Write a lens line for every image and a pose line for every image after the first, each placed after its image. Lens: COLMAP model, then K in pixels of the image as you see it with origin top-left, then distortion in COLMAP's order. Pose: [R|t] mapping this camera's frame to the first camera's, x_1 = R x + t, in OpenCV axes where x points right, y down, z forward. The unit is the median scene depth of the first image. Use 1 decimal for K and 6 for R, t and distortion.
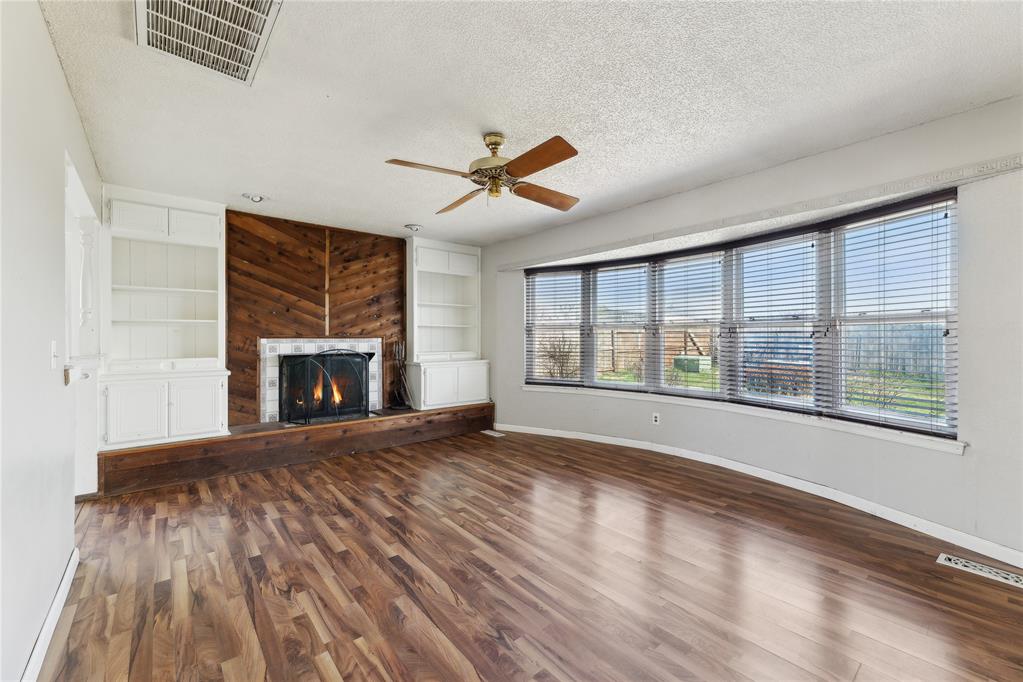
lens RADIAL K [[419.1, 0, 518.4], [0, 419.1, 336.1], [0, 0, 1]] dist [0.000516, -0.000172]
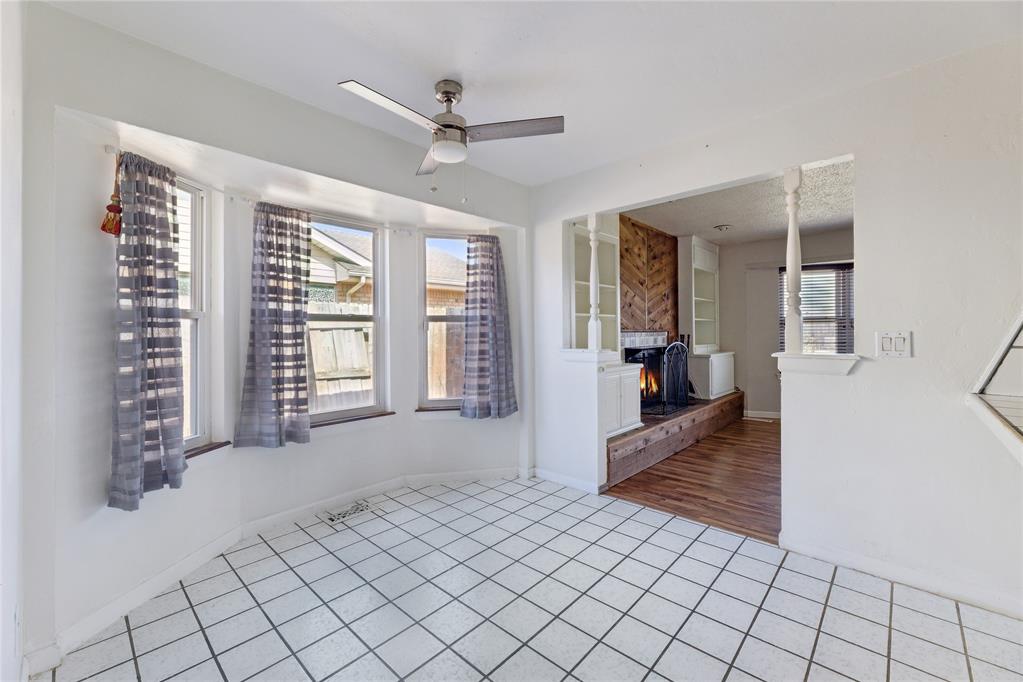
lens RADIAL K [[419.1, 0, 530.4], [0, 419.1, 321.9], [0, 0, 1]] dist [0.000516, -0.000172]
pose [[0.993645, -0.006137, 0.112391, -1.335092], [0.008293, 0.999790, -0.018728, -0.005837], [-0.112253, 0.019541, 0.993487, -0.014956]]
